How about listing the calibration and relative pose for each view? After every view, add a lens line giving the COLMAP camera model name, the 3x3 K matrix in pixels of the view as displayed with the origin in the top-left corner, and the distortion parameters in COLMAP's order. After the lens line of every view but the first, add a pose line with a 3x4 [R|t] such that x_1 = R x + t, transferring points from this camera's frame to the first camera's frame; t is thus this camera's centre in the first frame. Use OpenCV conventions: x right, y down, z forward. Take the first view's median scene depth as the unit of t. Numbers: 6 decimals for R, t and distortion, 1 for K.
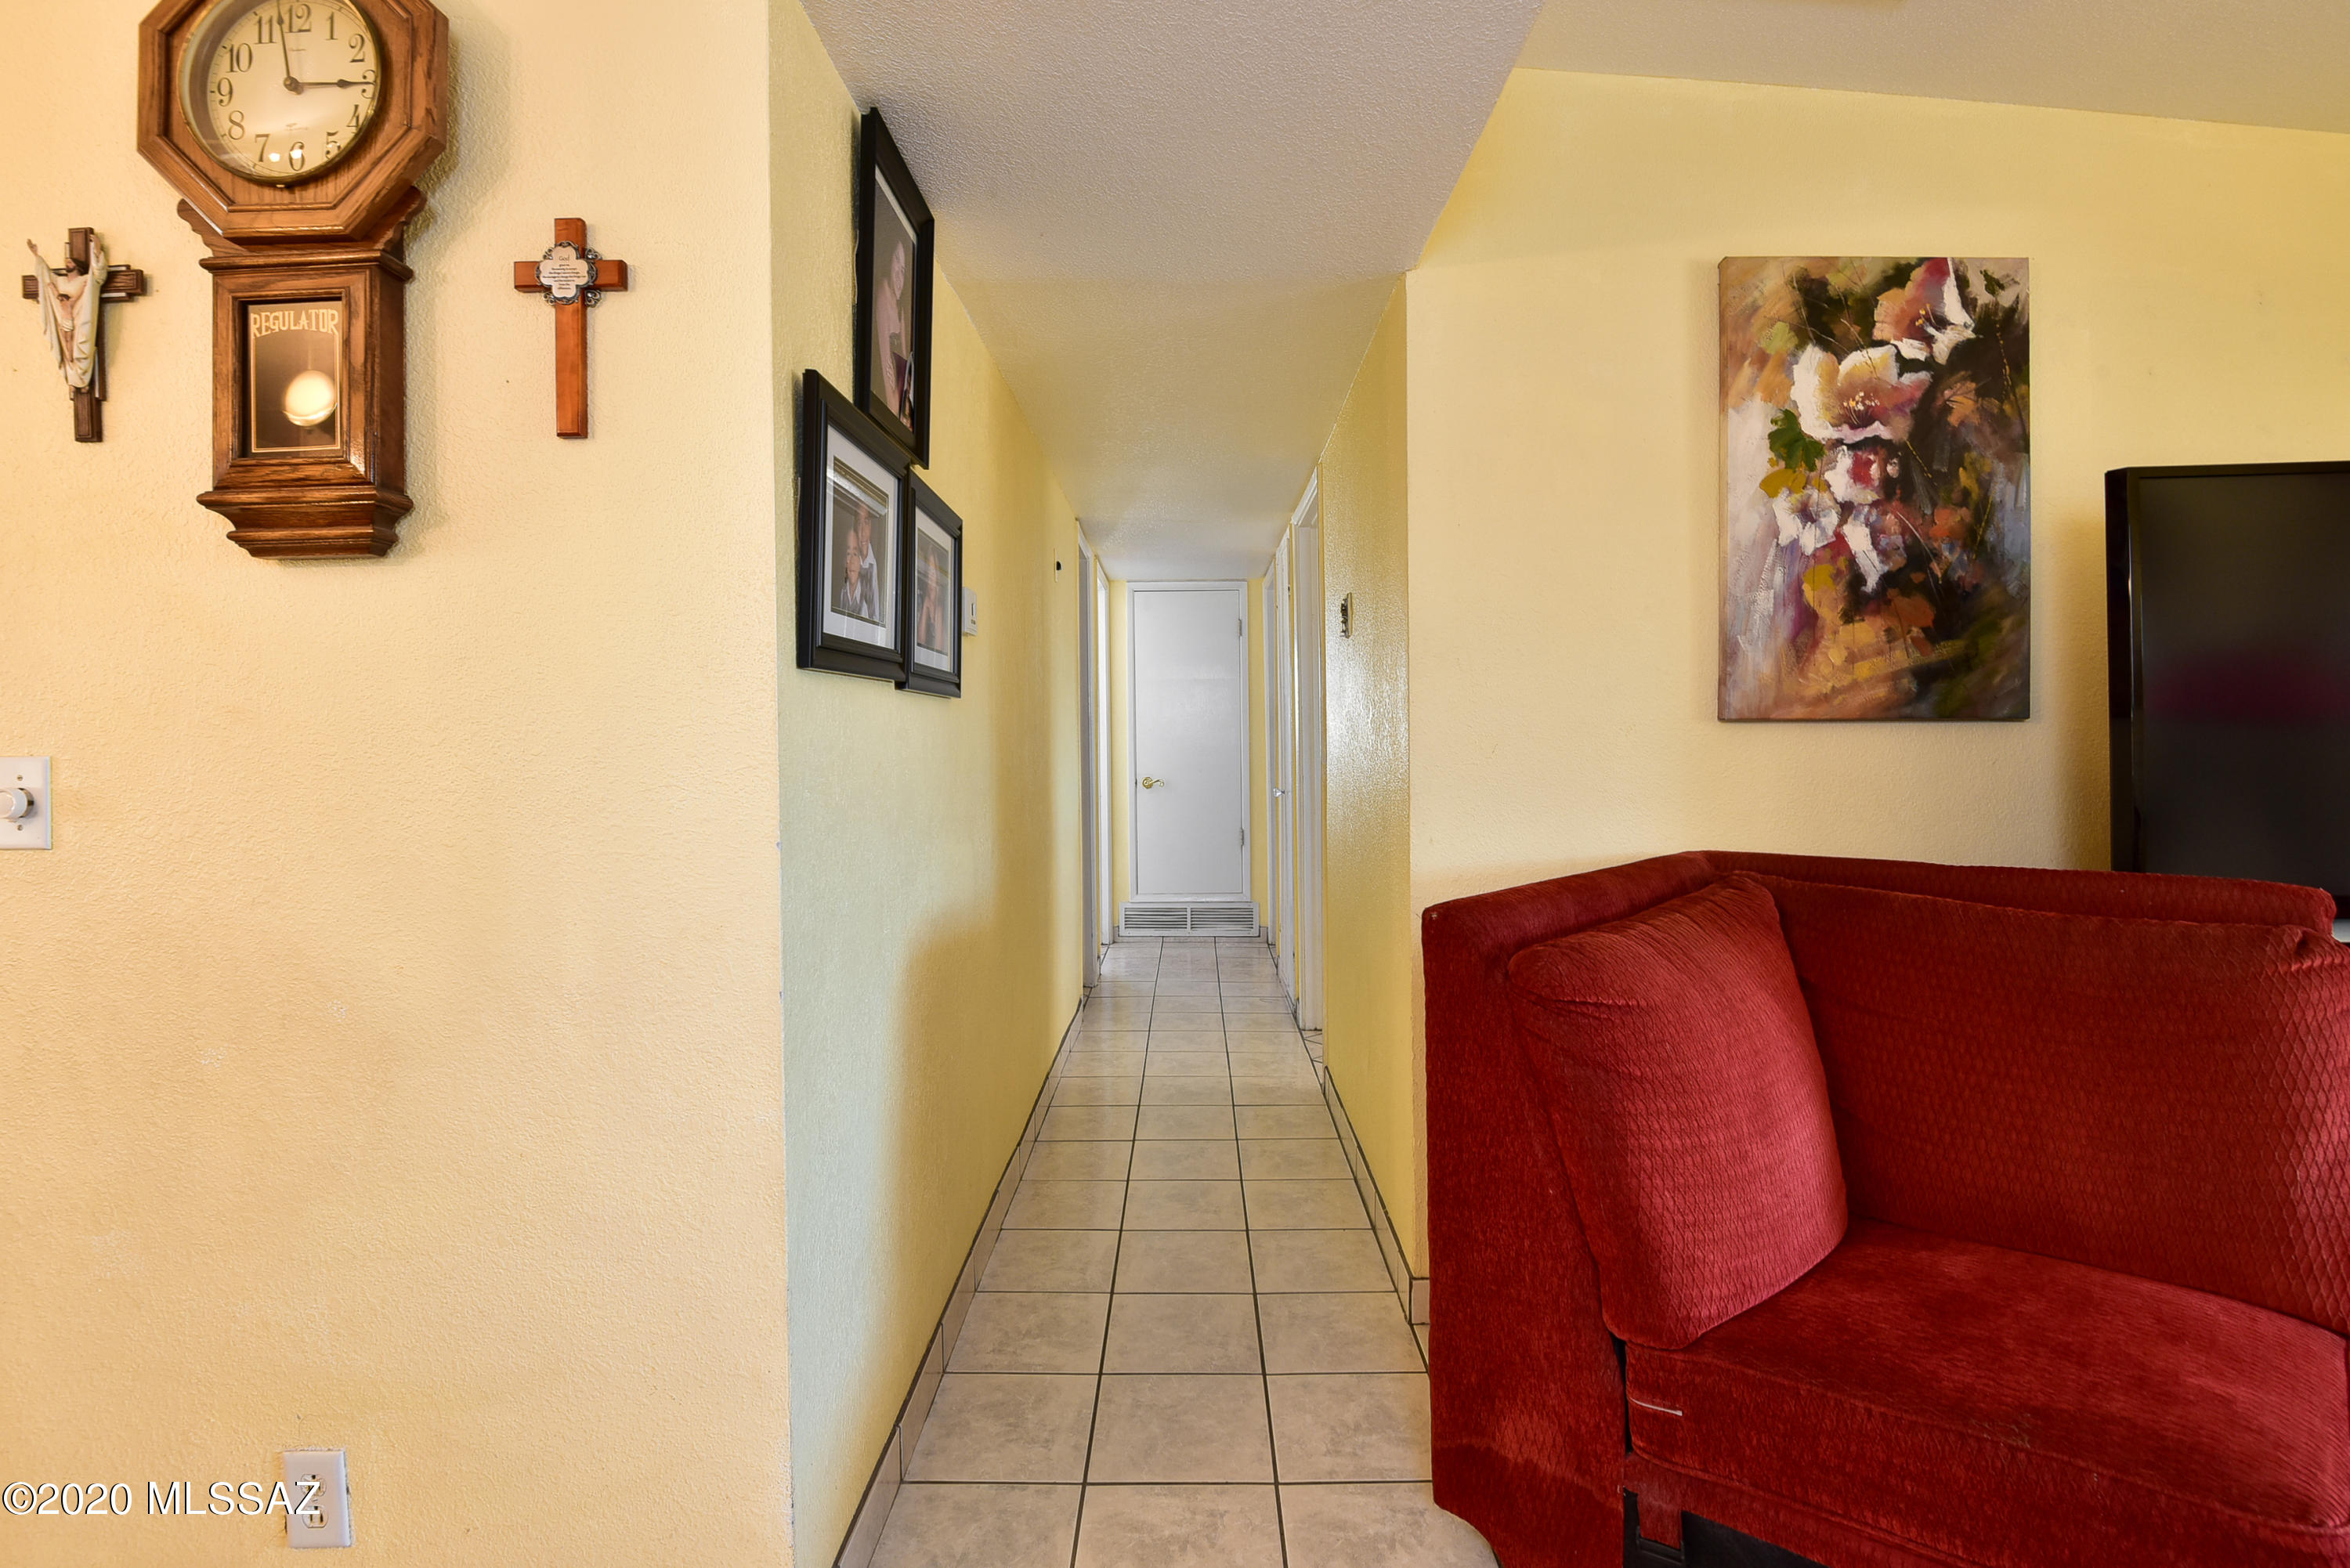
lens RADIAL K [[1096.3, 0, 1184.9], [0, 1096.3, 754.1], [0, 0, 1]] dist [-0.016108, -0.012508]
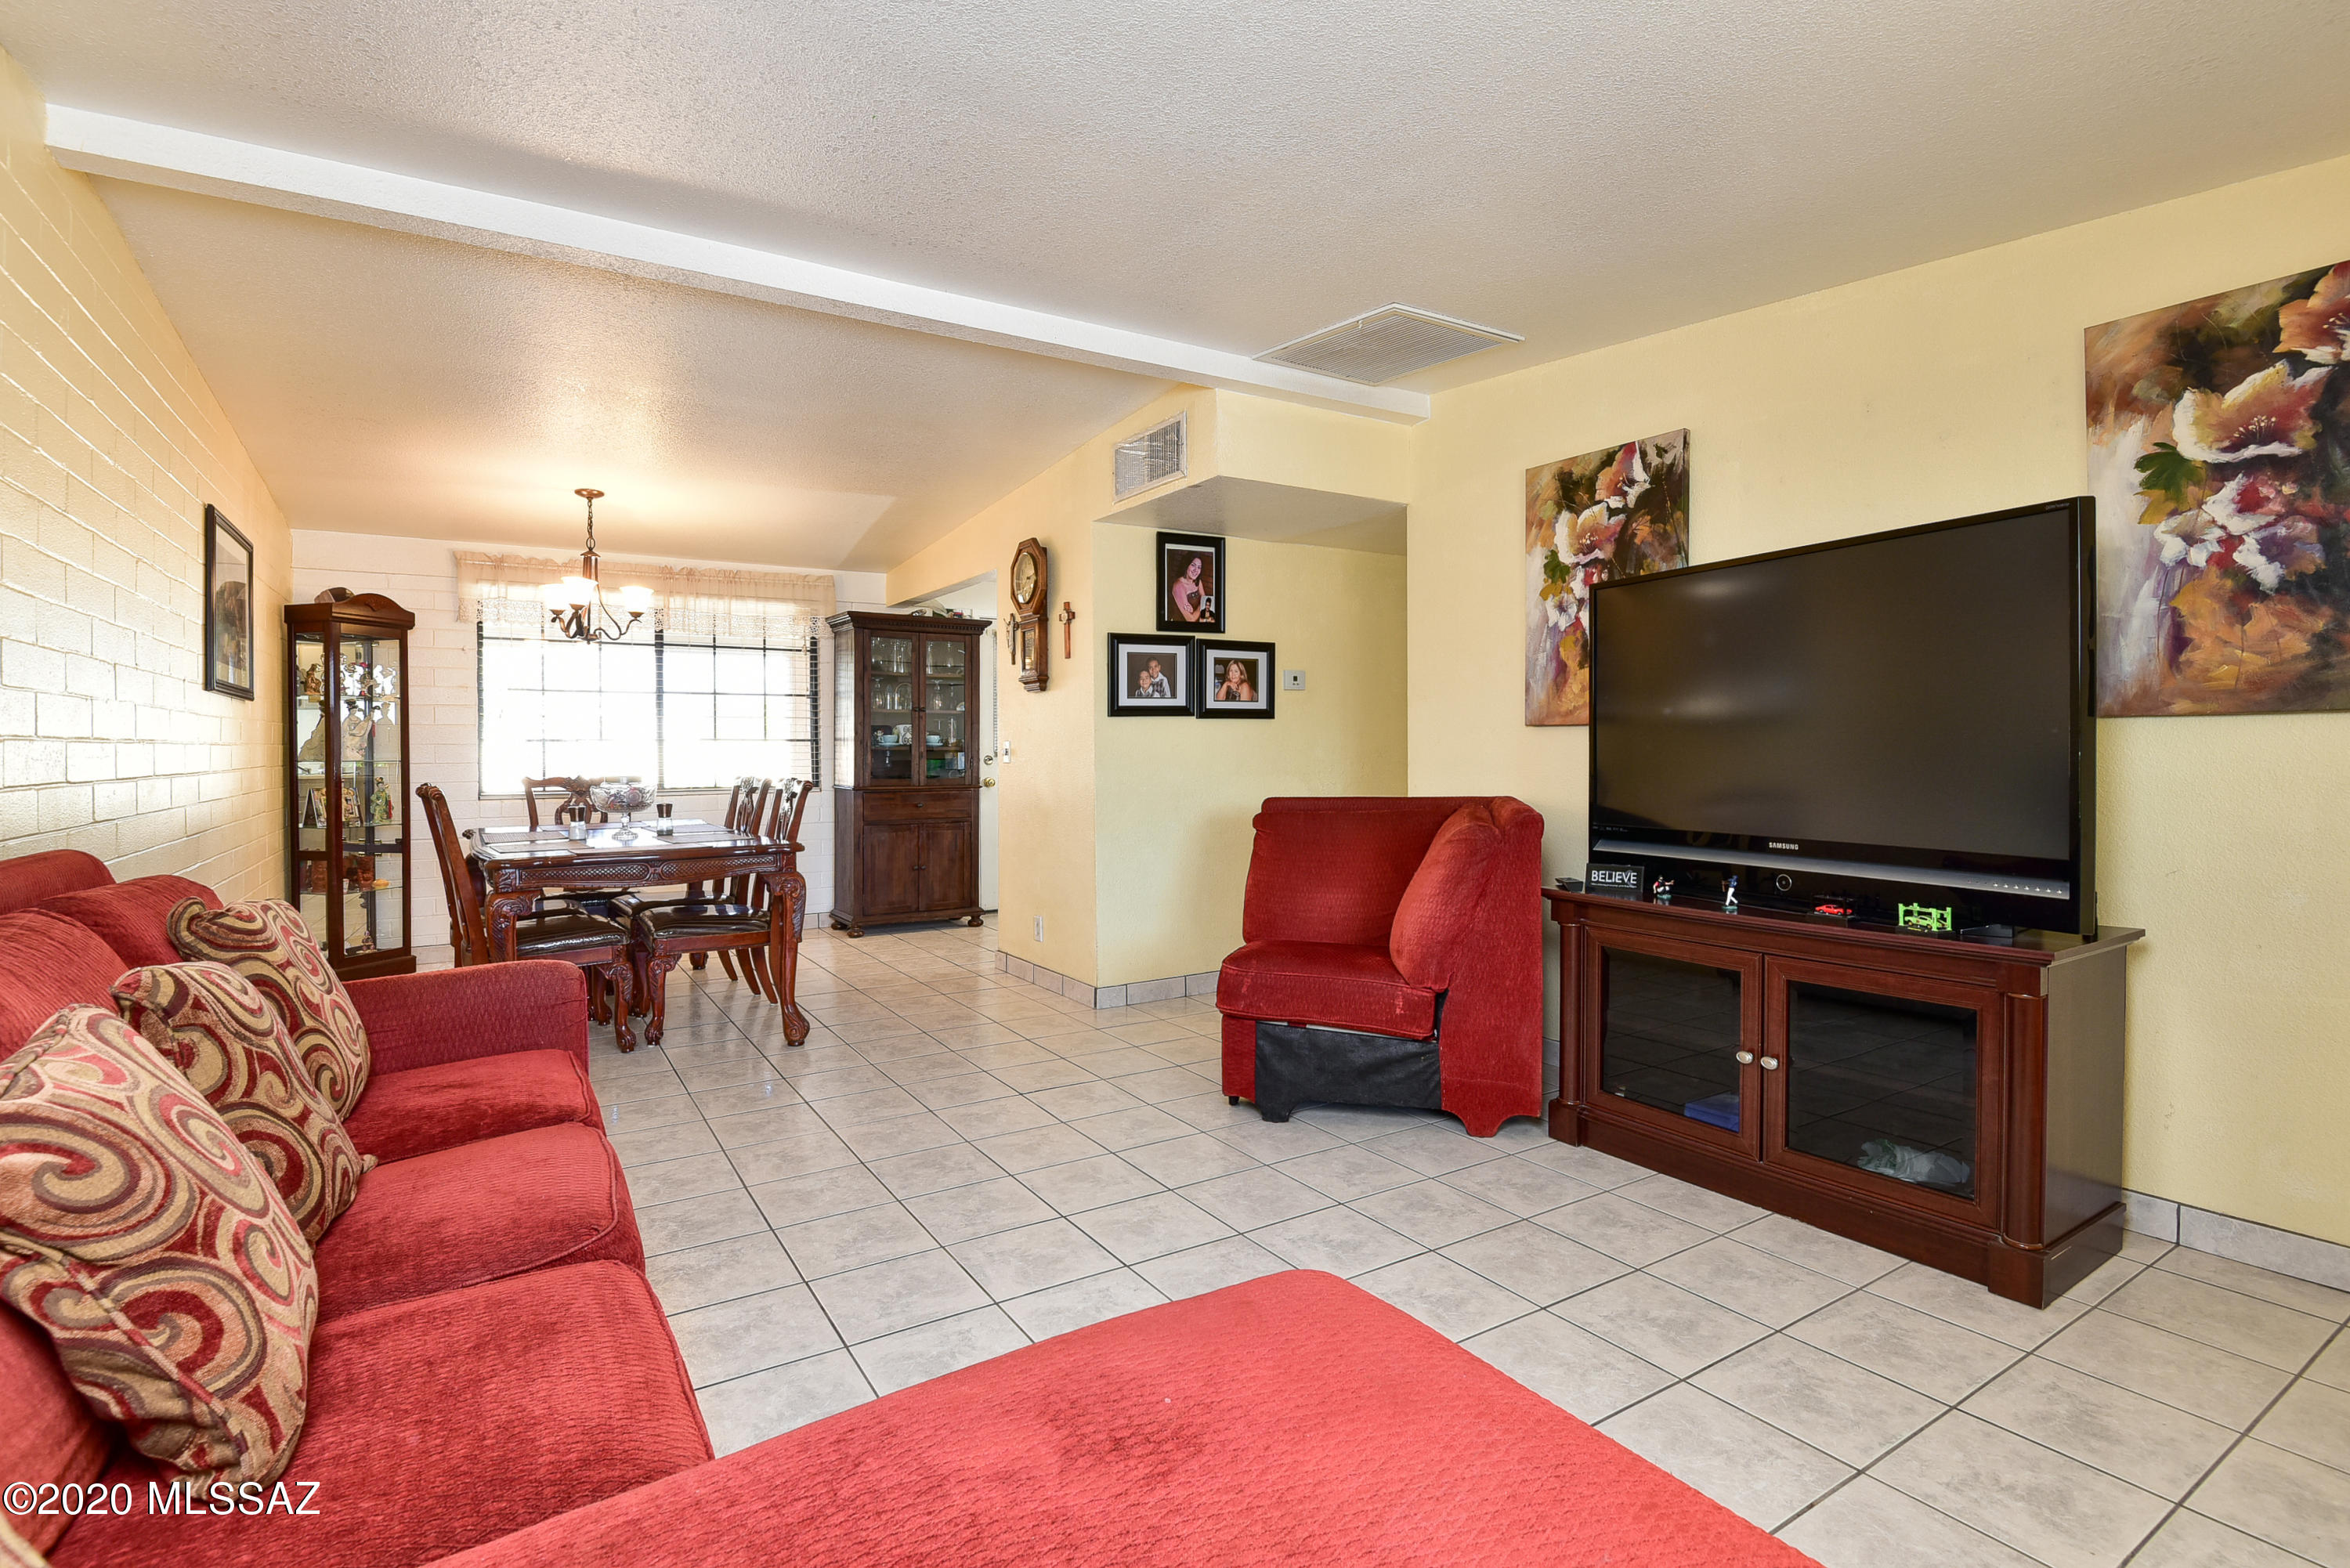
lens RADIAL K [[1159.3, 0, 1179.2], [0, 1159.3, 765.5], [0, 0, 1]] dist [0.000671, -0.015830]
pose [[0.554590, 0.019803, -0.831888, 1.793409], [-0.009969, 0.999803, 0.017155, 0.007922], [0.832064, -0.001221, 0.554678, -0.552223]]
